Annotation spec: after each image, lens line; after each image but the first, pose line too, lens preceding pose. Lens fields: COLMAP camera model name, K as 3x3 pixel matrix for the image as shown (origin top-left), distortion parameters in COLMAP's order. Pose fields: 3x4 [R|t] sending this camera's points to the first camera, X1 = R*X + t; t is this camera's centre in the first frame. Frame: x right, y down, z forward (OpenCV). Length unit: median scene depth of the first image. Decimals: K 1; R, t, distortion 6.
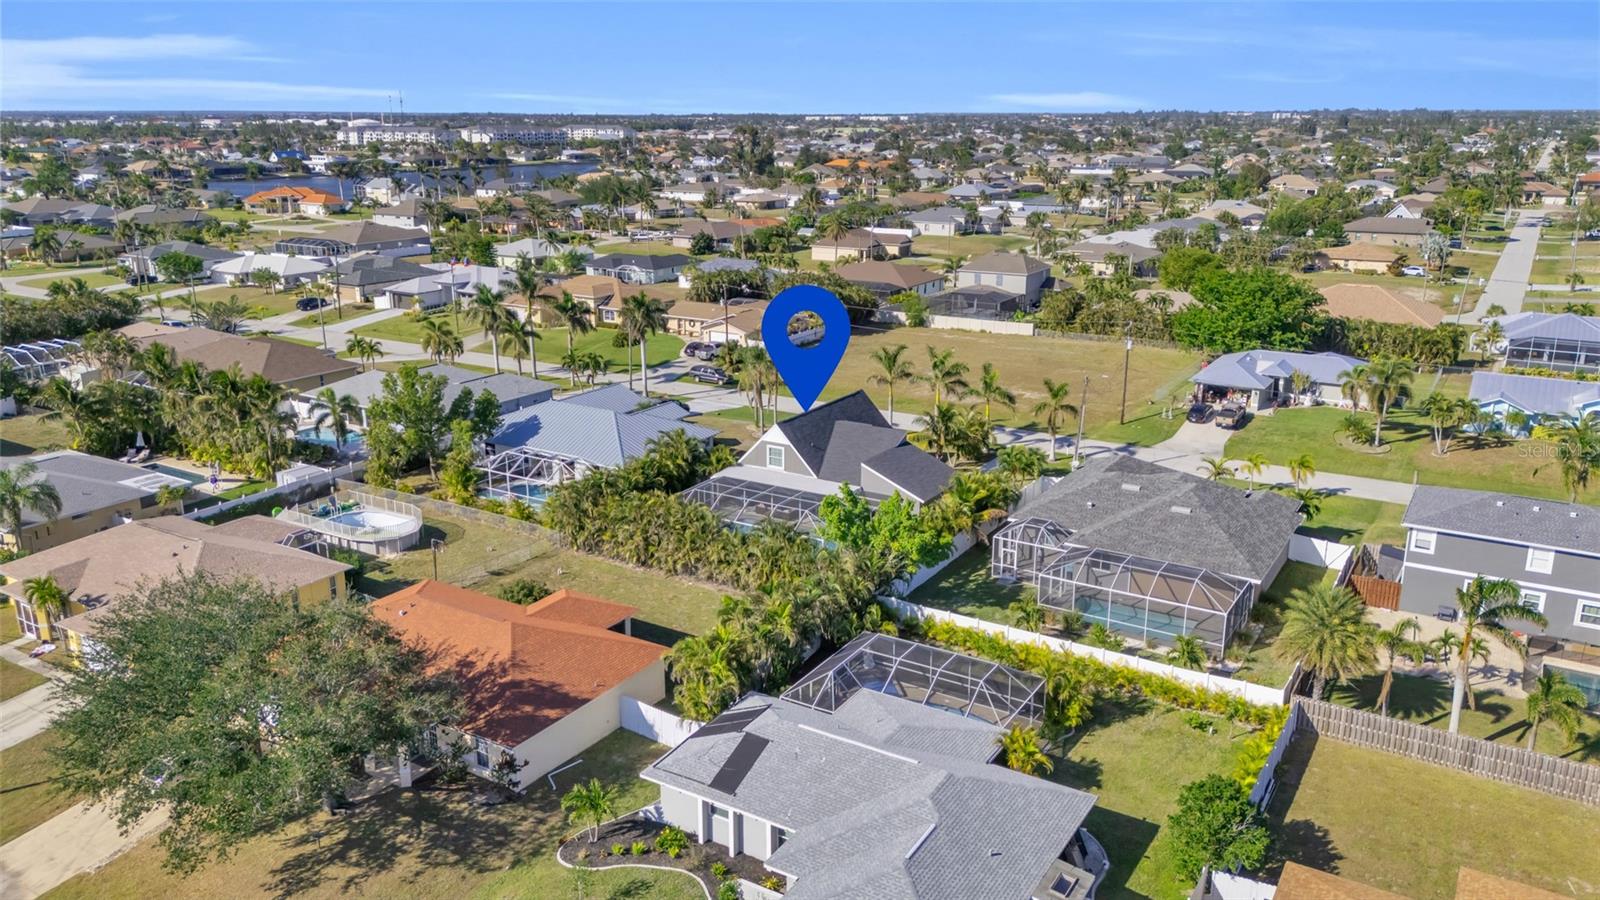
lens RADIAL K [[1175.7, 0, 811.1], [0, 1175.7, 448.1], [0, 0, 1]] dist [0.047316, -0.002893]
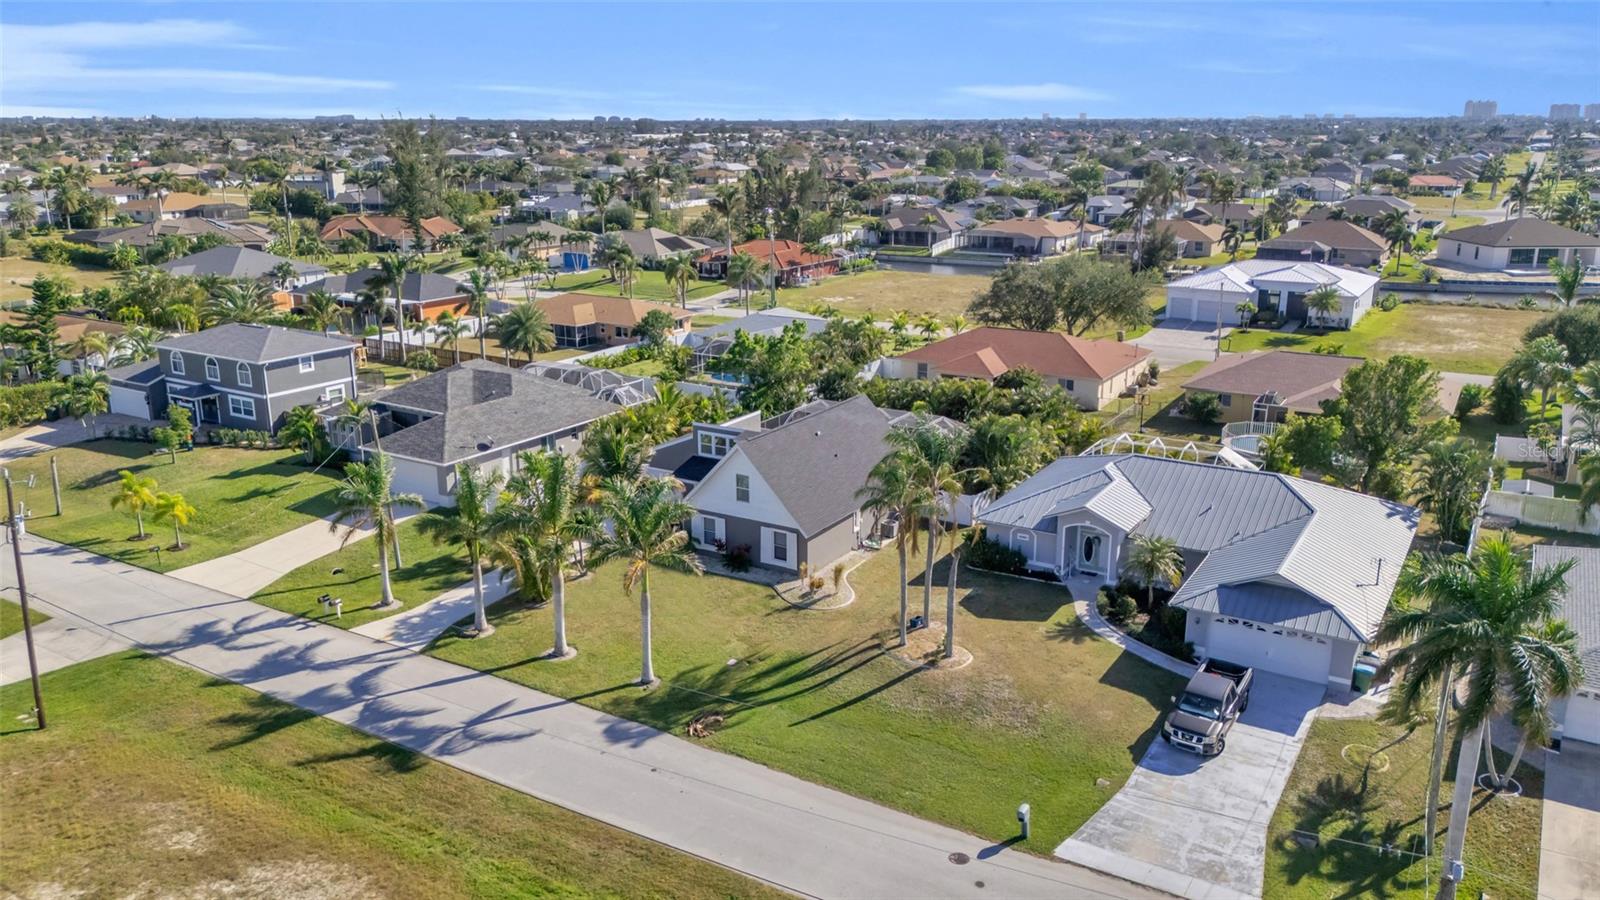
lens RADIAL K [[1175.7, 0, 811.1], [0, 1175.7, 448.1], [0, 0, 1]] dist [0.047316, -0.002893]
pose [[-0.999966, 0.006698, -0.004805, 0.009022], [0.003233, 0.854865, 0.518841, -0.320719], [0.007583, 0.518808, -0.854857, 1.363691]]
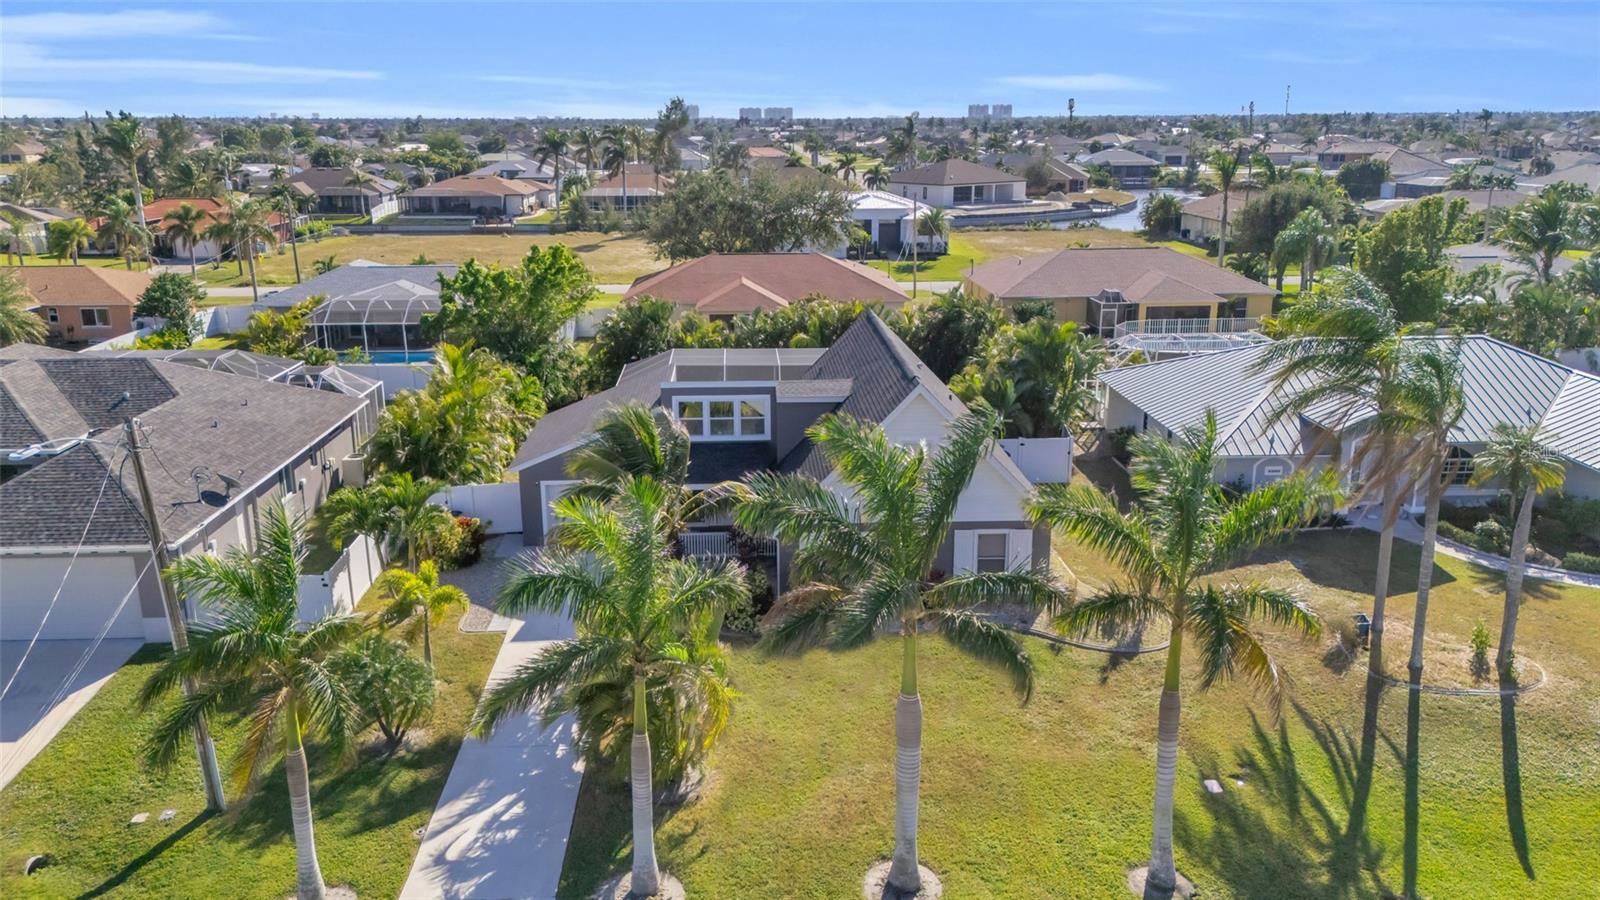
lens RADIAL K [[1175.7, 0, 811.1], [0, 1175.7, 448.1], [0, 0, 1]] dist [0.047316, -0.002893]
pose [[-0.824988, 0.158034, -0.542604, 0.222271], [-0.148333, 0.865898, 0.477721, -0.166663], [0.545336, 0.474601, -0.690915, 1.098193]]
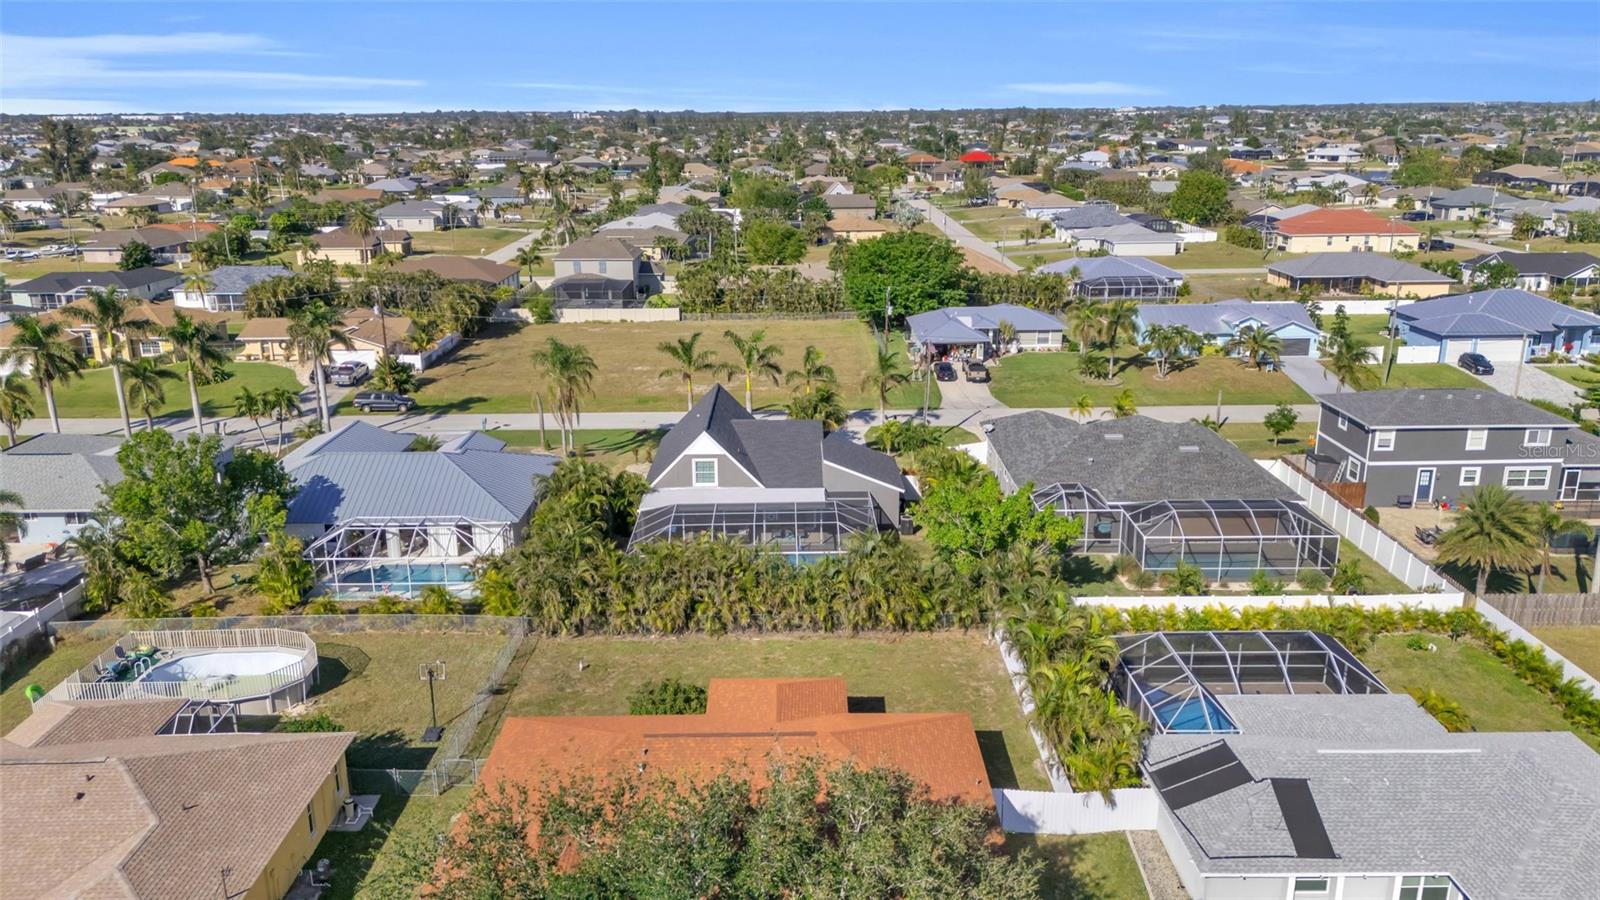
lens RADIAL K [[1142.9, 0, 800.2], [0, 1142.9, 460.0], [0, 0, 1]] dist [0.082398, -0.081218]
pose [[0.848172, -0.159179, 0.505239, -0.309012], [0.151738, 0.986823, 0.056176, -0.029114], [-0.507523, 0.029017, 0.861149, 0.218471]]
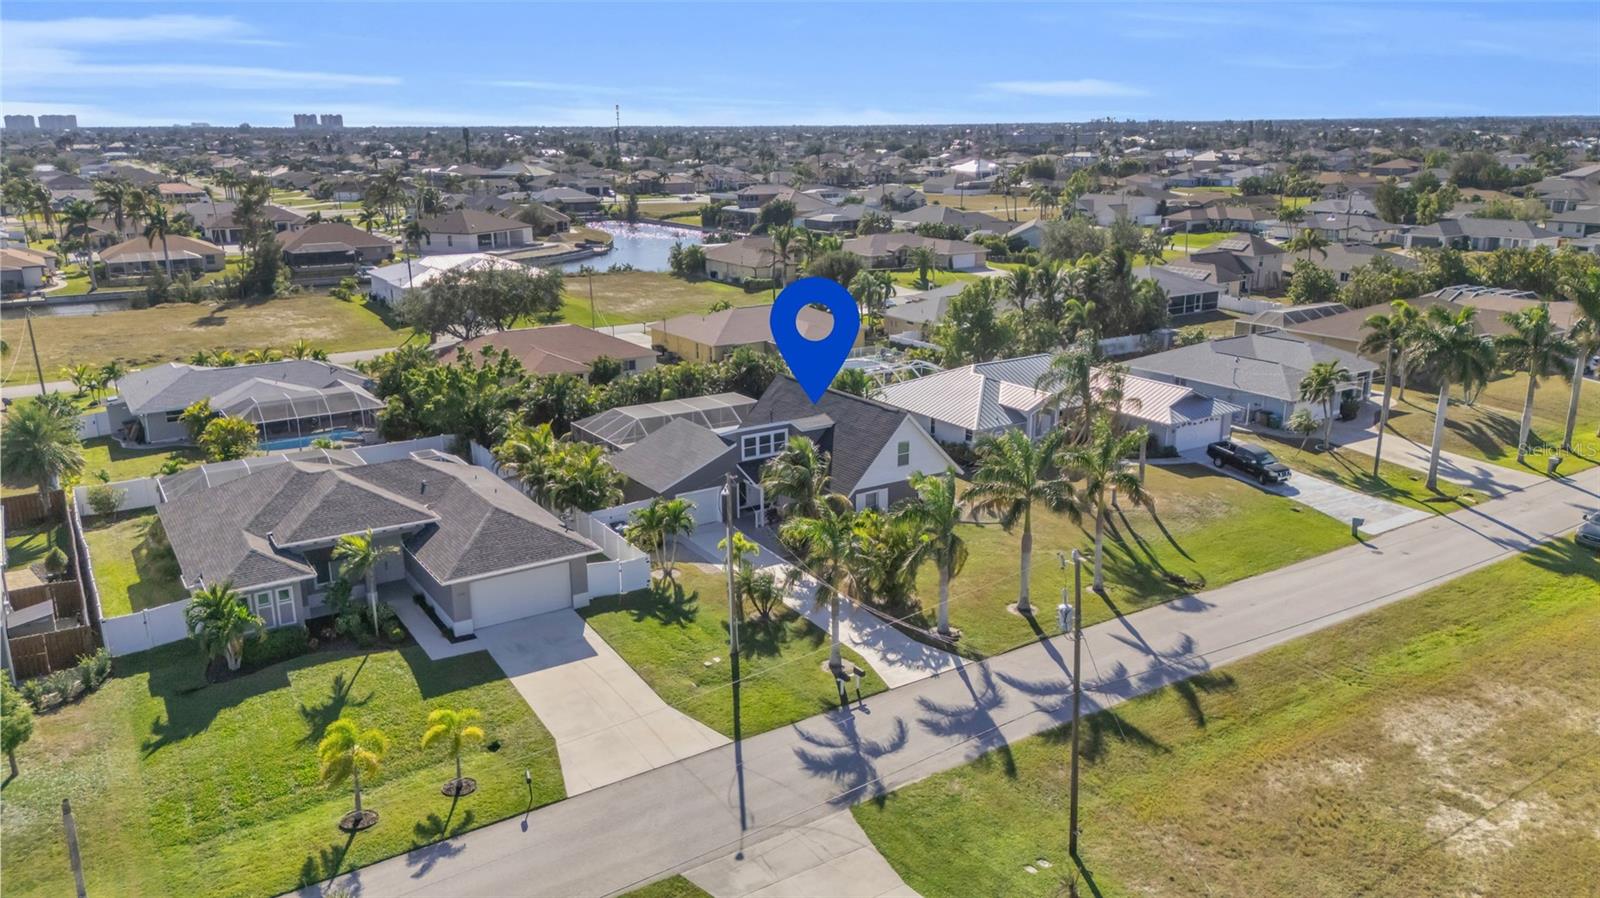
lens RADIAL K [[1147.9, 0, 769.5], [0, 1147.9, 444.3], [0, 0, 1]] dist [0.042031, -0.006062]
pose [[-0.447951, 0.246951, -0.859276, 0.576998], [-0.232792, 0.895729, 0.378785, -0.235501], [0.863220, 0.369709, -0.343754, 1.050655]]
